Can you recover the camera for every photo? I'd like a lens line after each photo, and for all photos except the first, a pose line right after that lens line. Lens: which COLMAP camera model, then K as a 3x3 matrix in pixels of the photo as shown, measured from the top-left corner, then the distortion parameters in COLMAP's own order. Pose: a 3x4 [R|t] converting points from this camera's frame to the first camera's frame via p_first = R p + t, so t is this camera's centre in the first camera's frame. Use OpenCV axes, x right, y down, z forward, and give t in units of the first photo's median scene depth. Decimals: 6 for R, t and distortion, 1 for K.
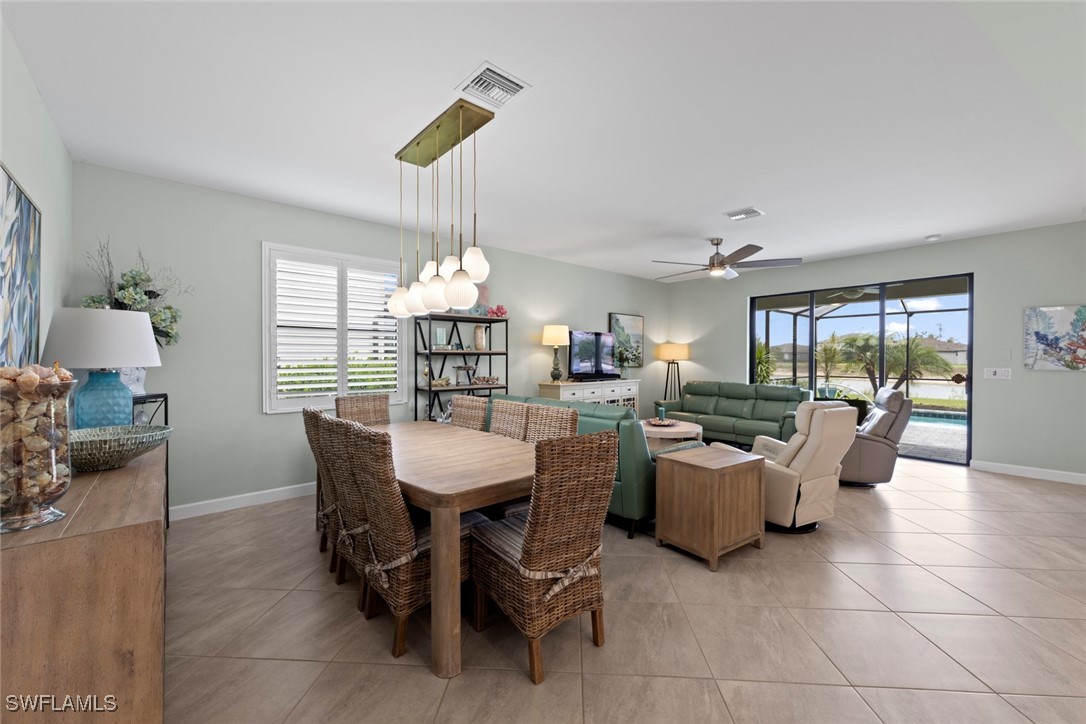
lens RADIAL K [[430.3, 0, 542.8], [0, 430.3, 360.1], [0, 0, 1]] dist [0.008518, -0.000639]
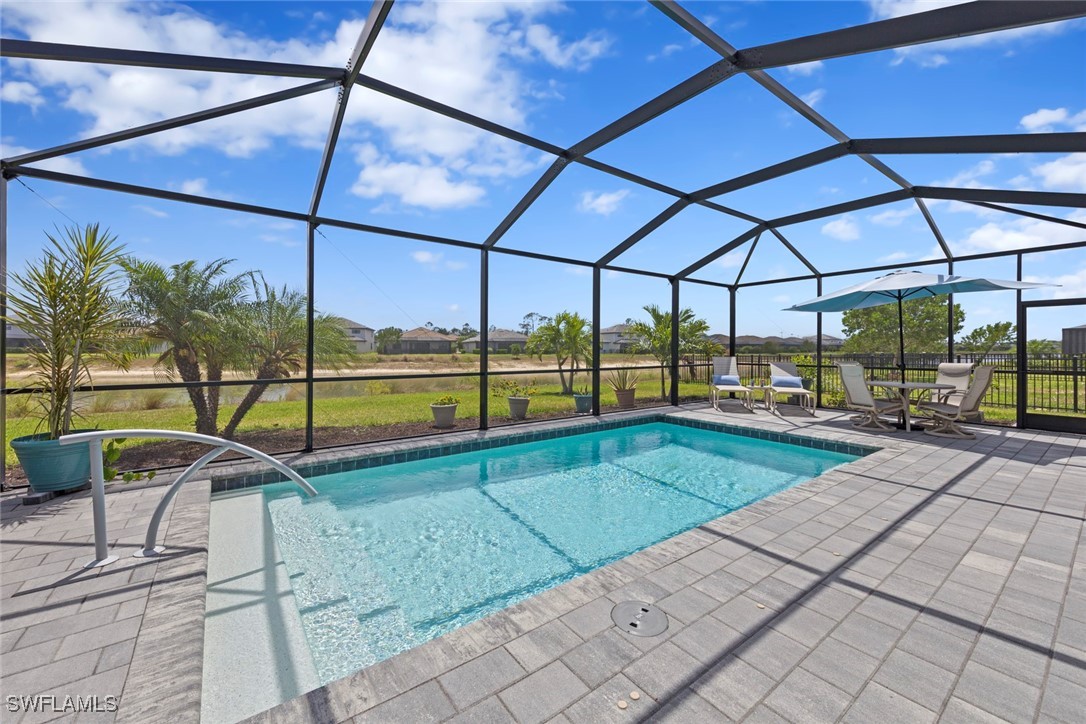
lens RADIAL K [[430.3, 0, 541.2], [0, 430.3, 351.9], [0, 0, 1]] dist [0.008518, -0.000639]
pose [[0.084130, -0.007733, 0.996425, 0.992771], [0.004204, 0.999964, 0.007406, 0.029516], [-0.996446, 0.003566, 0.084159, 1.631901]]
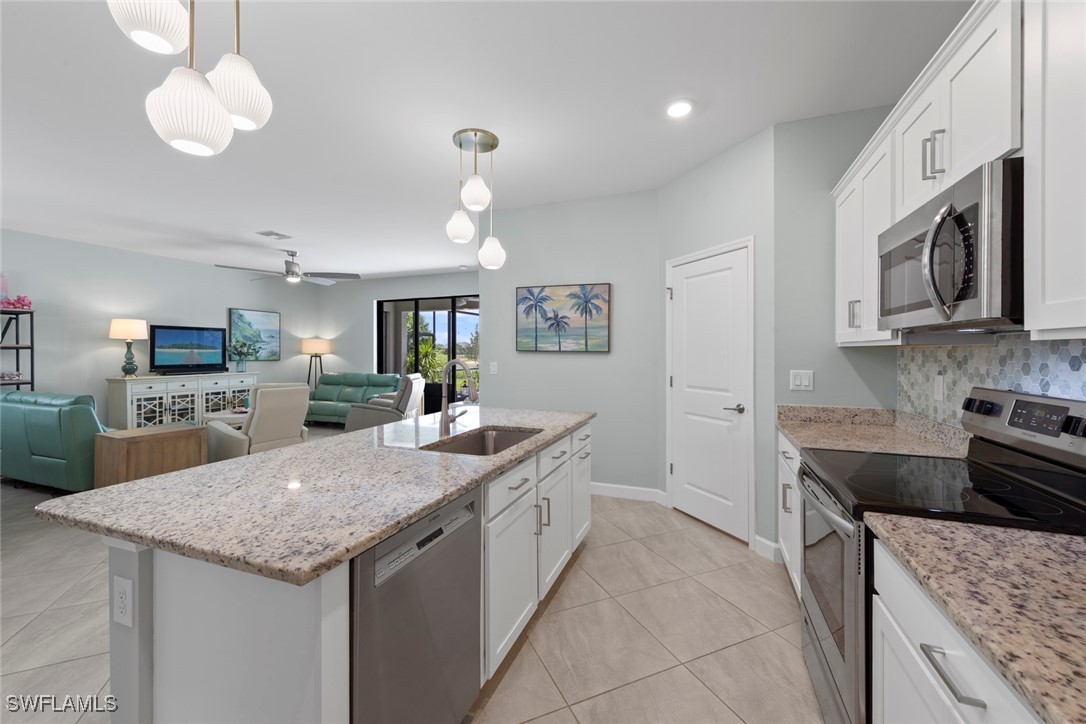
lens RADIAL K [[430.3, 0, 546.1], [0, 430.3, 355.6], [0, 0, 1]] dist [0.008518, -0.000639]
pose [[0.888688, -0.004932, 0.458486, 0.434303], [0.003393, 0.999986, 0.004180, 0.002151], [-0.458500, -0.002159, 0.888692, -0.335328]]
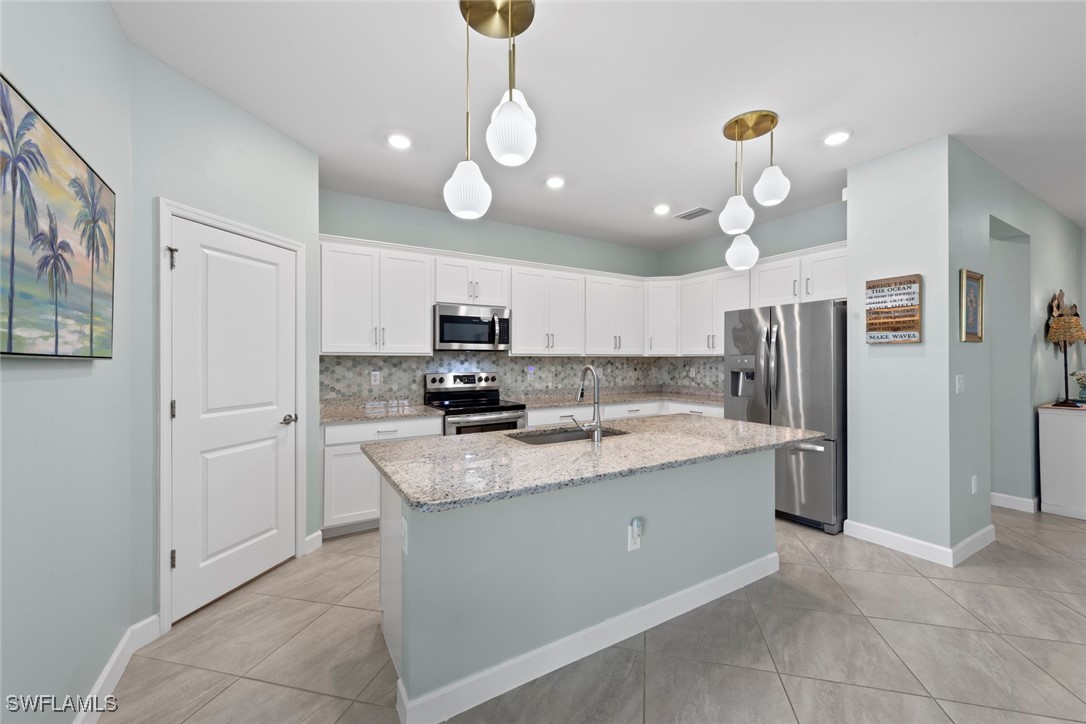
lens RADIAL K [[430.3, 0, 536.6], [0, 430.3, 356.6], [0, 0, 1]] dist [0.008518, -0.000639]
pose [[-0.980434, 0.000821, 0.196848, 0.507220], [0.000704, 1.000000, -0.000664, -0.001515], [-0.196848, -0.000512, -0.980434, 0.434563]]
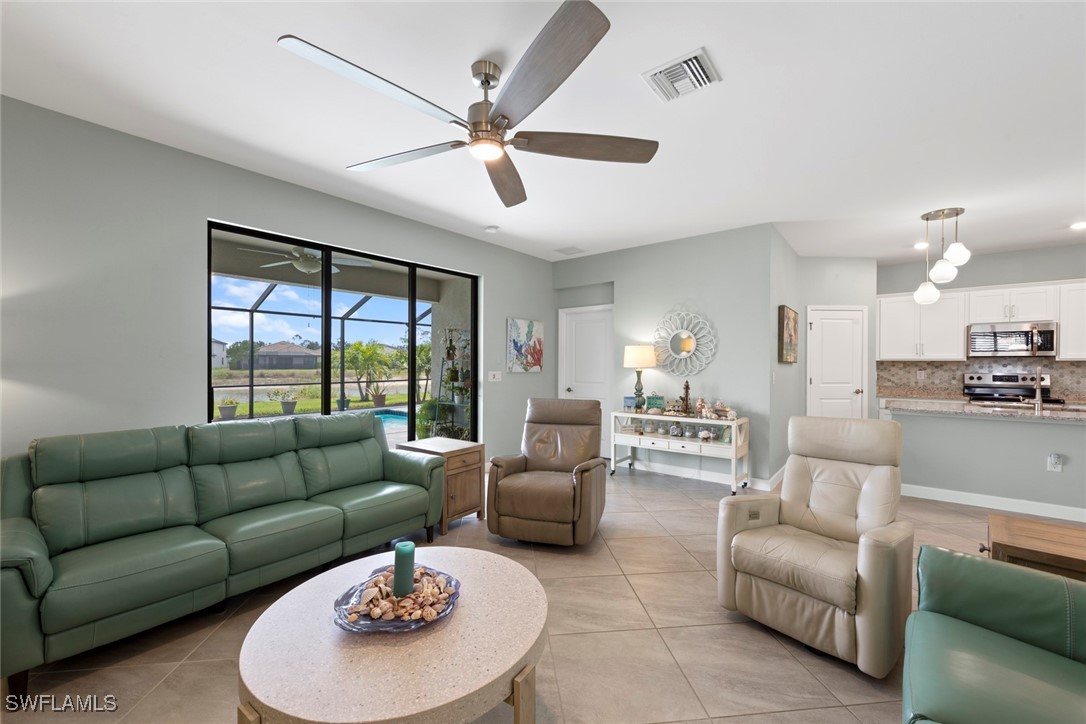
lens RADIAL K [[430.3, 0, 546.2], [0, 430.3, 365.7], [0, 0, 1]] dist [0.008518, -0.000639]
pose [[-0.172064, -0.006682, 0.985063, -0.004633], [0.003531, 0.999966, 0.007400, -0.002685], [-0.985080, 0.004752, -0.172034, 0.917331]]
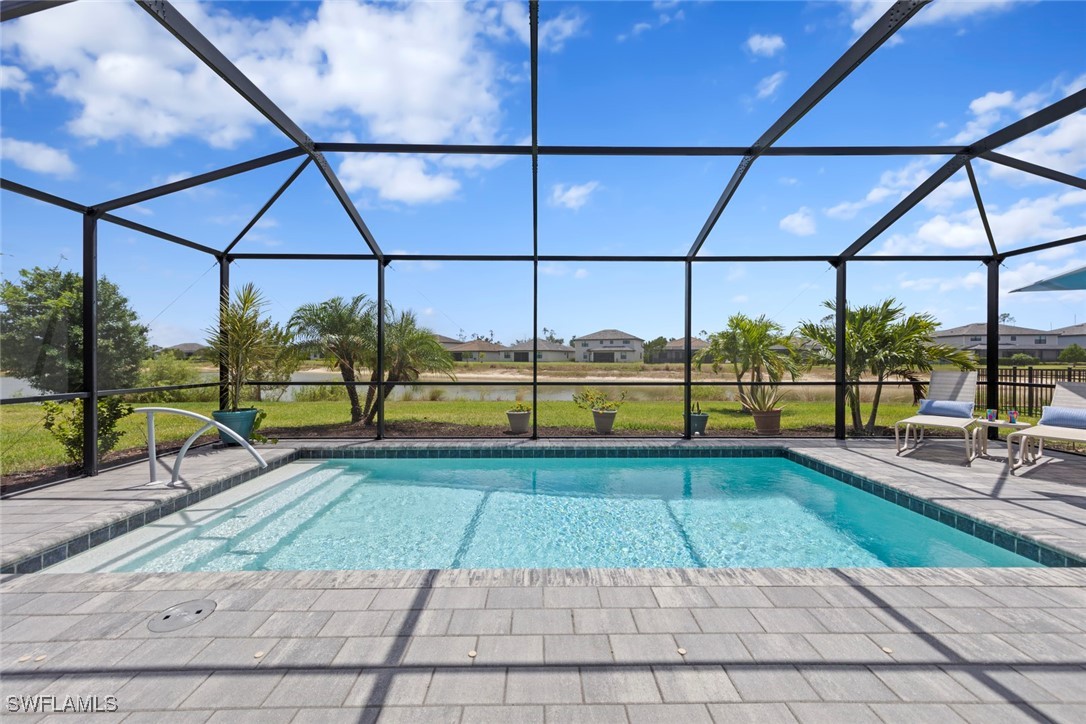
lens RADIAL K [[430.3, 0, 542.1], [0, 430.3, 355.9], [0, 0, 1]] dist [0.008518, -0.000639]
pose [[0.657360, 0.002982, 0.753571, 1.265349], [0.003226, 0.999972, -0.006772, 0.030431], [-0.753570, 0.006882, 0.657331, 1.112898]]
